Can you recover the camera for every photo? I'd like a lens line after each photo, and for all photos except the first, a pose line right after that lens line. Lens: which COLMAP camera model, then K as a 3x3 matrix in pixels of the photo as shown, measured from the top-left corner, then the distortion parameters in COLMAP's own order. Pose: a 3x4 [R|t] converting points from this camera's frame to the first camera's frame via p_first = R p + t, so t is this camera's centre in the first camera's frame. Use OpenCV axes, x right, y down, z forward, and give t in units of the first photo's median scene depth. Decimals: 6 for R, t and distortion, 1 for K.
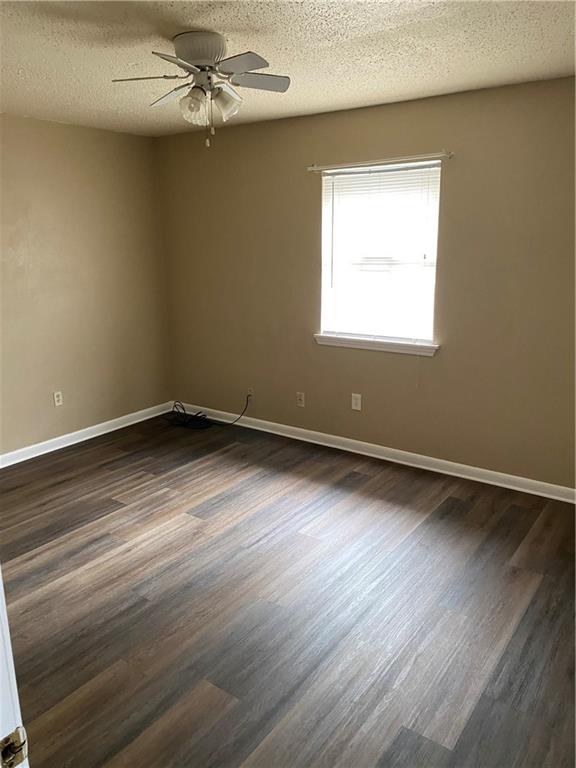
lens RADIAL K [[586.7, 0, 293.8], [0, 586.7, 382.3], [0, 0, 1]] dist [0.031258, -0.032022]
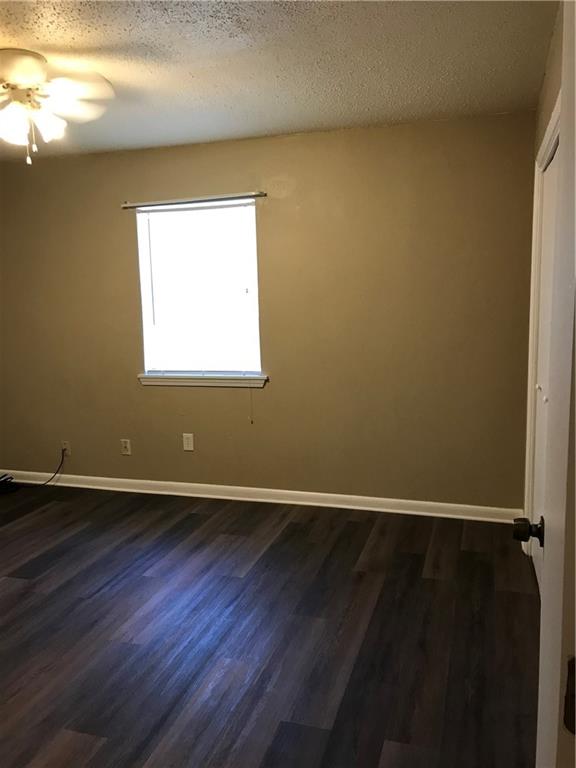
lens RADIAL K [[627.0, 0, 290.2], [0, 627.0, 391.3], [0, 0, 1]] dist [0.020956, -0.004052]
pose [[0.949498, -0.057239, 0.308507, -0.062386], [0.088057, 0.992317, -0.086905, 0.074095], [-0.301162, 0.109682, 0.947244, -0.050257]]
